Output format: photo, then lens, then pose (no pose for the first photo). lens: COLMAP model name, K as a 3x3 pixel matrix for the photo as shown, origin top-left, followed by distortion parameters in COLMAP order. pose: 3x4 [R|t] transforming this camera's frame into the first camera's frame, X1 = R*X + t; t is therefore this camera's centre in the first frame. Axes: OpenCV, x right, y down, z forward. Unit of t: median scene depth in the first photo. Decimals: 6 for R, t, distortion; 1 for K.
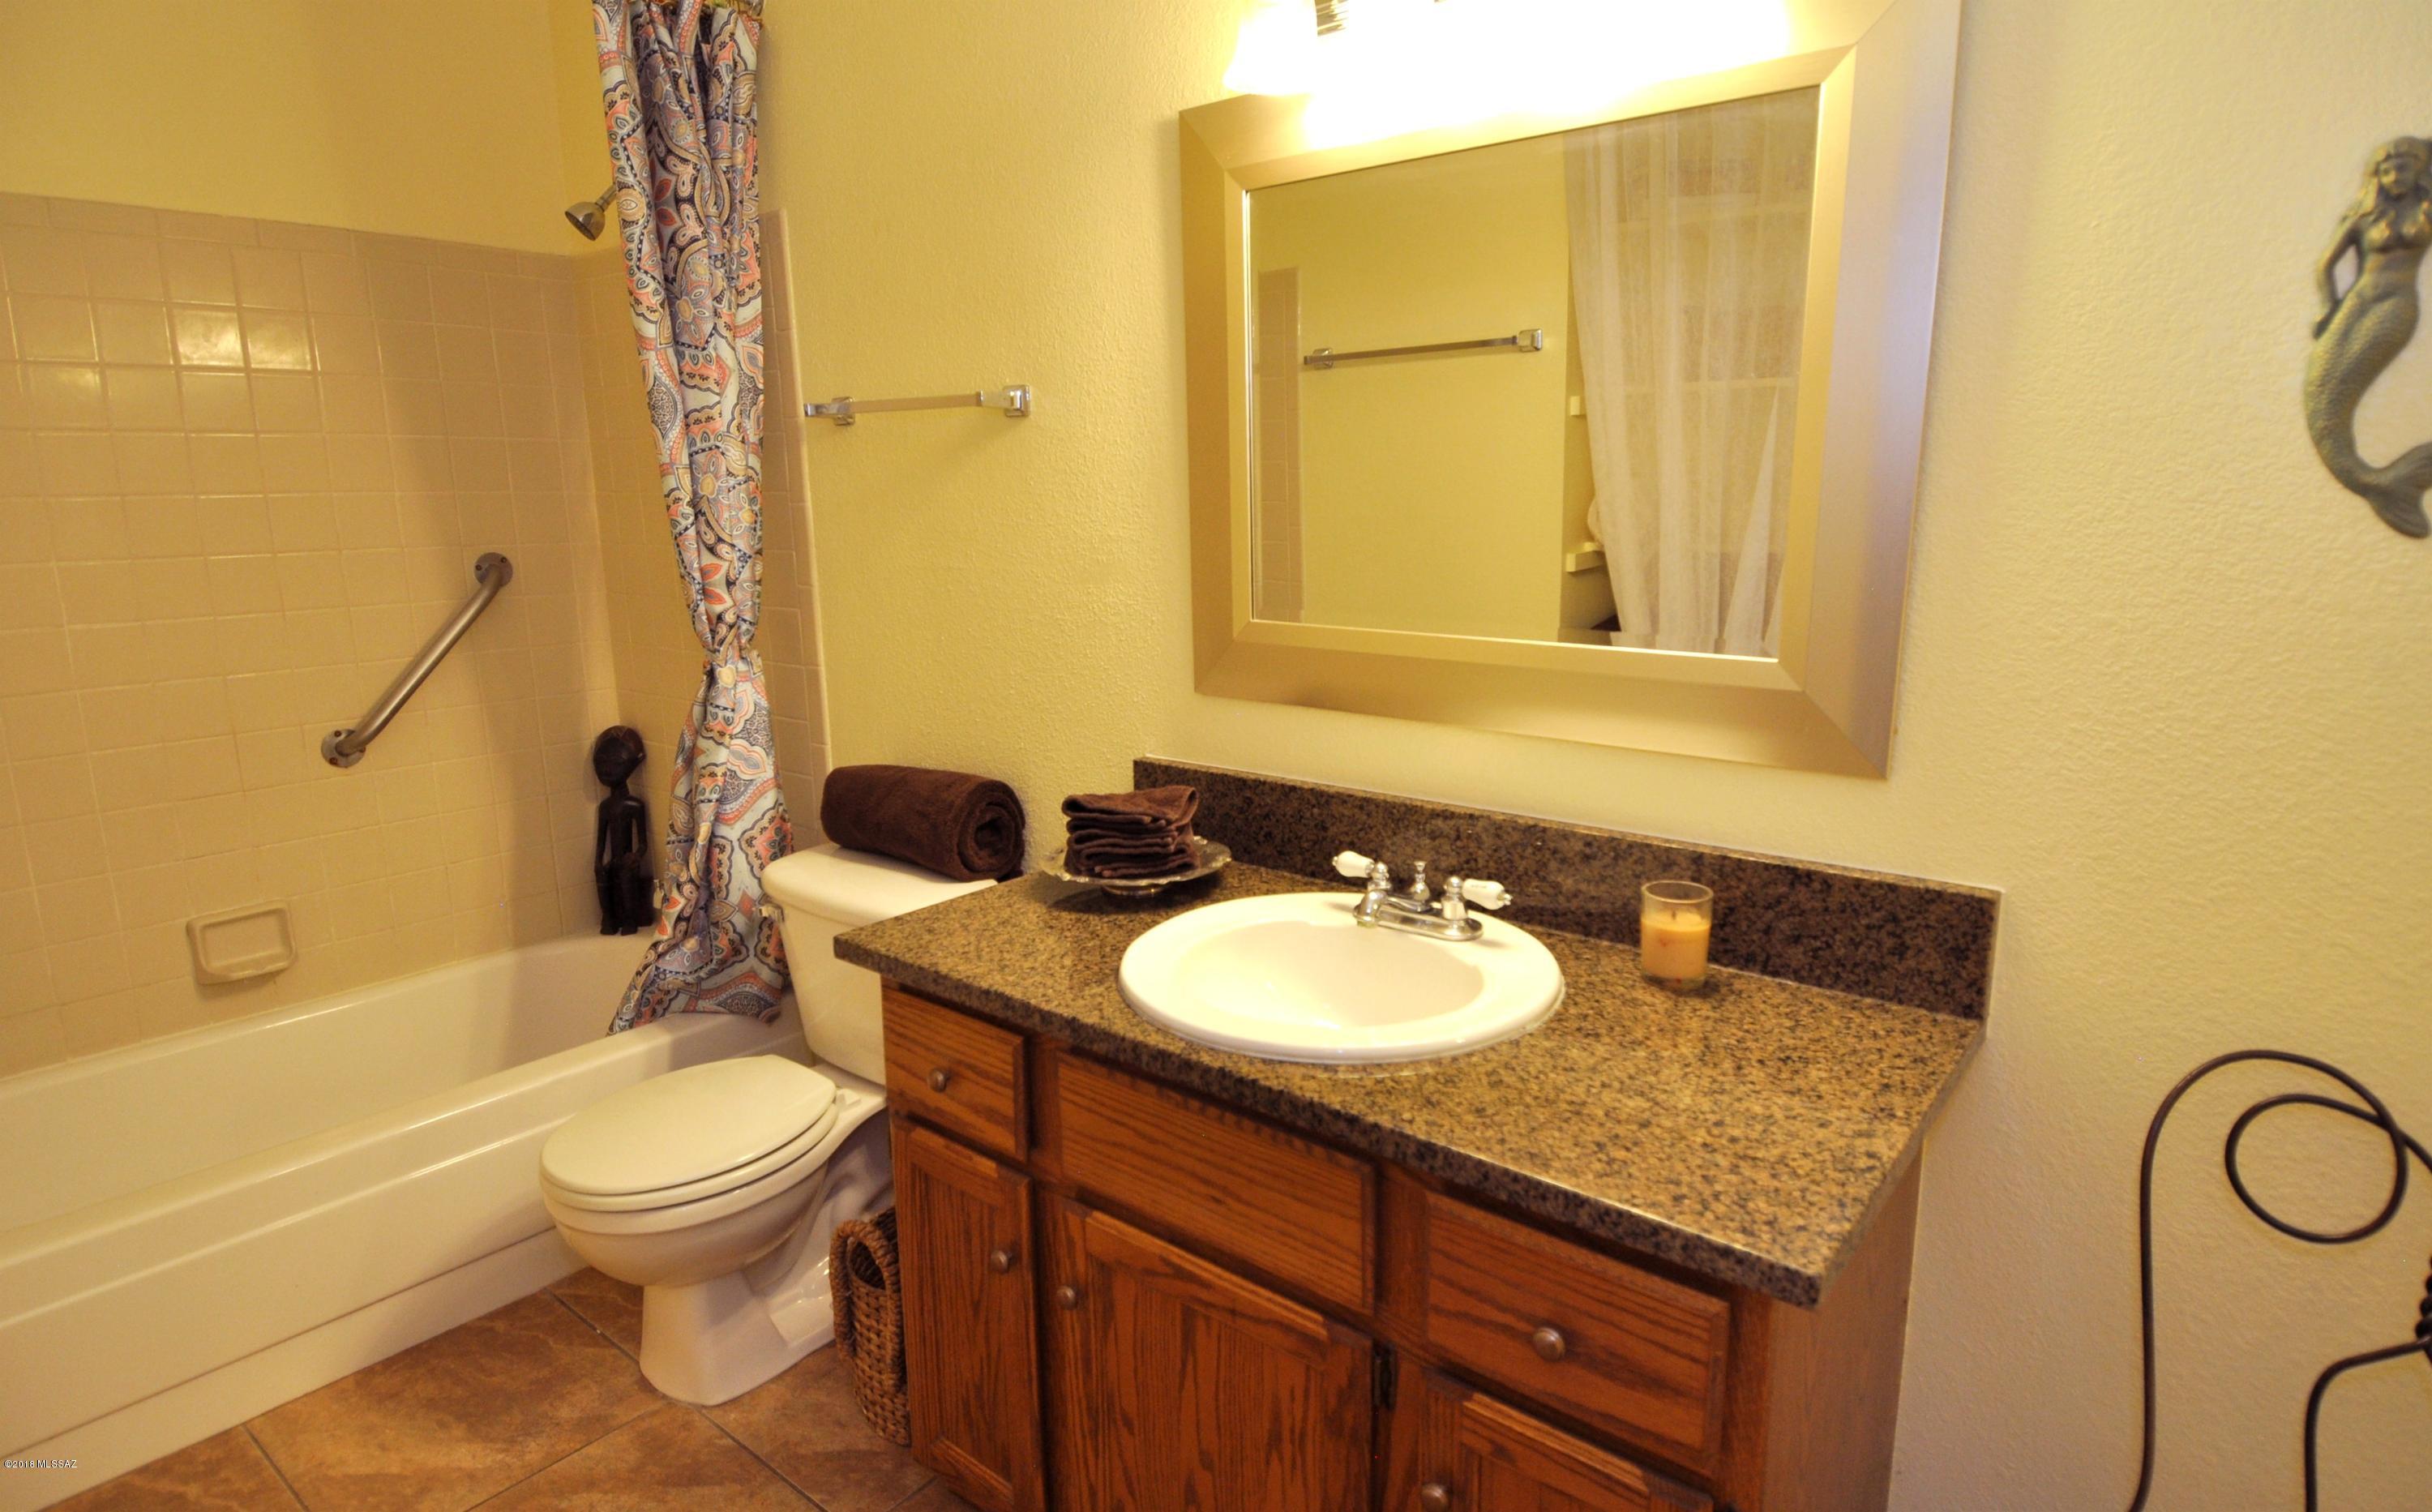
lens RADIAL K [[1332.4, 0, 1241.7], [0, 1332.4, 740.1], [0, 0, 1]] dist [0.014977, -0.026232]
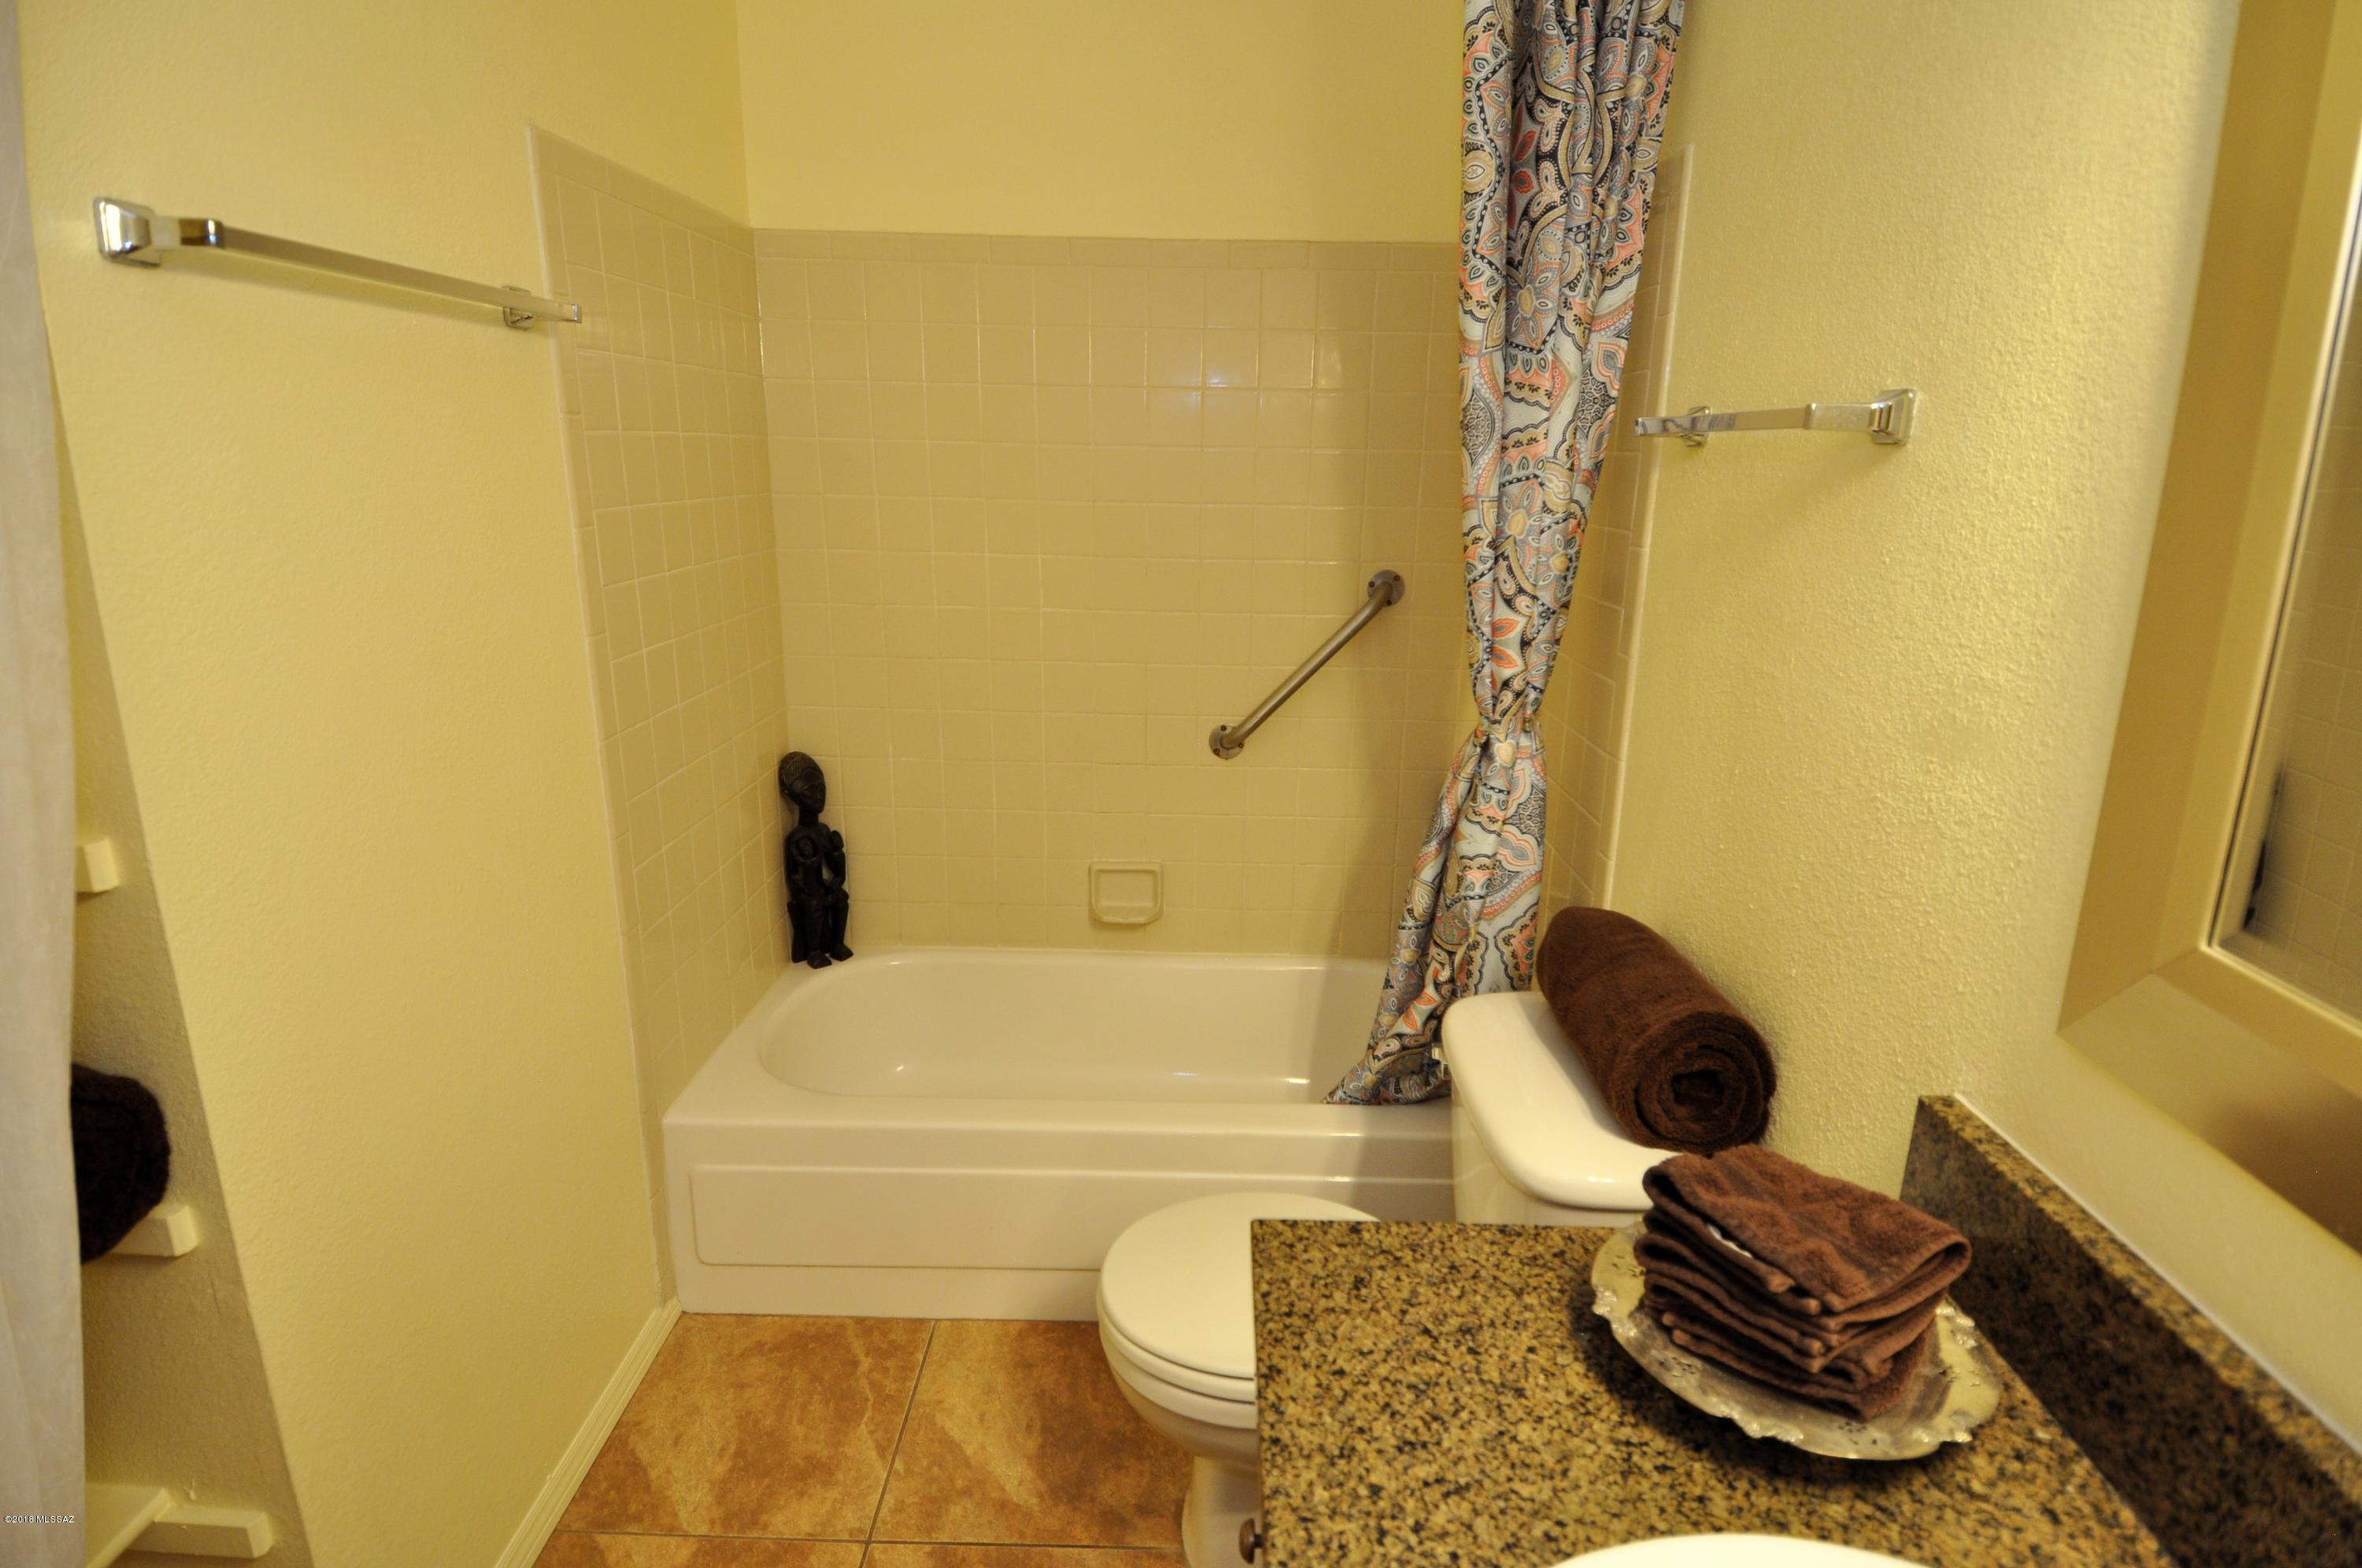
lens RADIAL K [[1217.5, 0, 1183.6], [0, 1217.5, 772.8], [0, 0, 1]] dist [0.020384, -0.028813]
pose [[0.608303, 0.216502, -0.763606, 0.089044], [-0.169142, 0.975339, 0.141792, -0.136417], [0.775473, 0.042905, 0.629921, 0.464449]]
